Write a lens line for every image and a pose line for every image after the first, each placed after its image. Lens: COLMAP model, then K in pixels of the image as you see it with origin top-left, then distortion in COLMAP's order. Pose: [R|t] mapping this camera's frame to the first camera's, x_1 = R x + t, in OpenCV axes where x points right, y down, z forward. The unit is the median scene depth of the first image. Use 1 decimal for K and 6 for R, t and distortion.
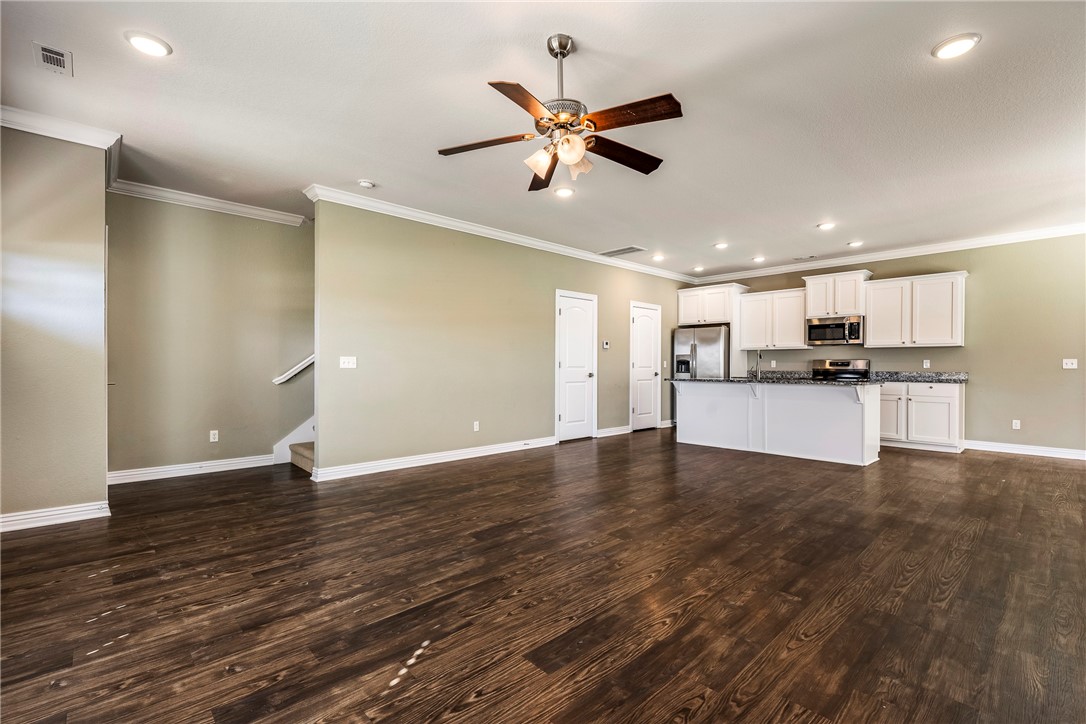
lens RADIAL K [[484.1, 0, 547.1], [0, 484.1, 364.7], [0, 0, 1]] dist [0.007488, -0.001505]
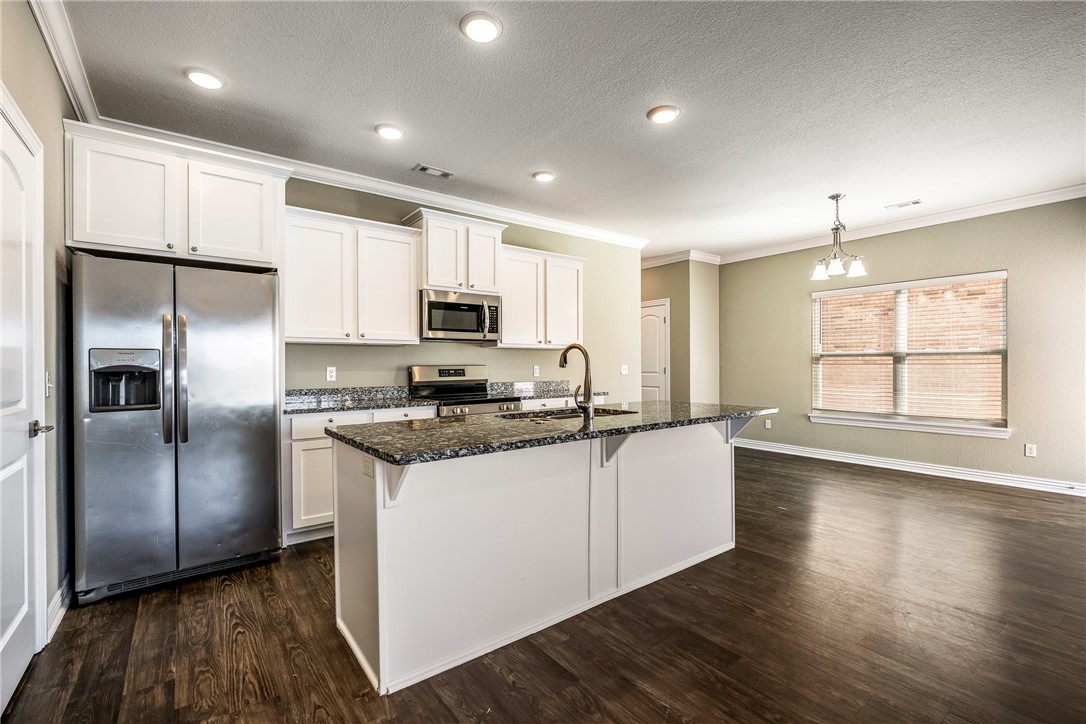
lens RADIAL K [[484.1, 0, 561.4], [0, 484.1, 364.3], [0, 0, 1]] dist [0.007488, -0.001505]
pose [[0.108572, -0.004275, 0.994079, 0.069471], [0.001417, 0.999990, 0.004146, -0.046943], [-0.994088, 0.000959, 0.108577, 2.746504]]
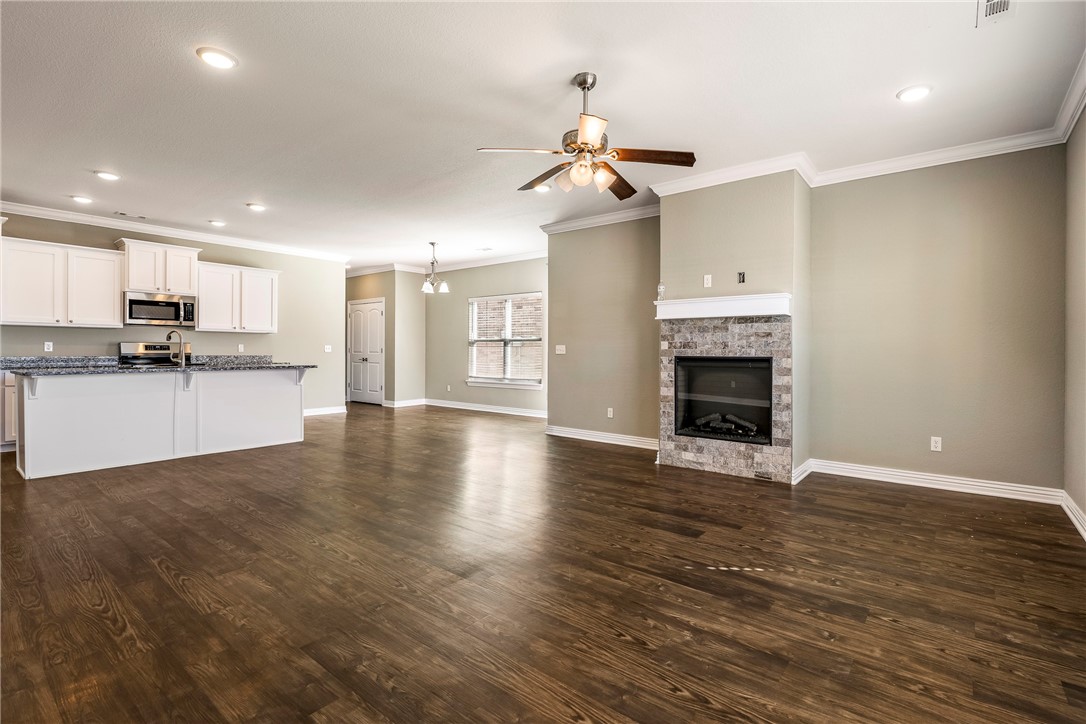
lens RADIAL K [[484.1, 0, 557.4], [0, 484.1, 362.3], [0, 0, 1]] dist [0.007488, -0.001505]
pose [[-0.133232, -0.026352, 0.990734, -1.271120], [-0.007994, 0.999643, 0.025514, -0.010005], [-0.991053, -0.004520, -0.133396, 1.368056]]
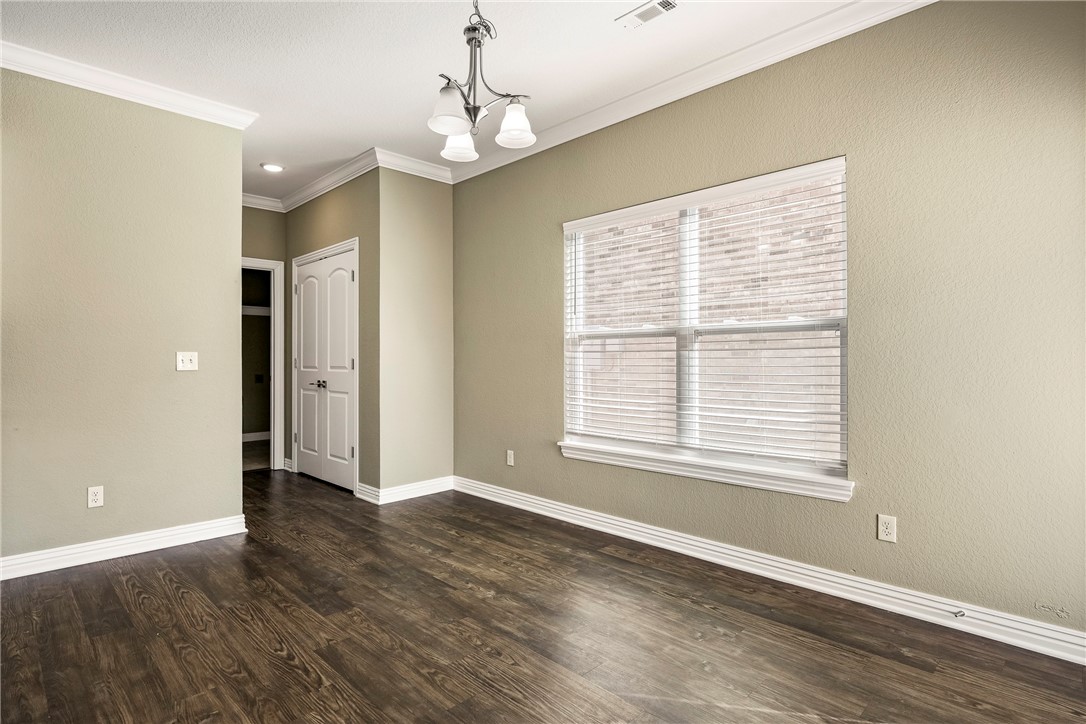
lens RADIAL K [[557.8, 0, 542.1], [0, 557.8, 367.4], [0, 0, 1]] dist [0.003255, 0.000622]
pose [[-0.009779, -0.018875, 0.999774, 1.255080], [0.000301, 0.999822, 0.018879, -0.018635], [-0.999952, 0.000486, -0.009771, 1.668846]]
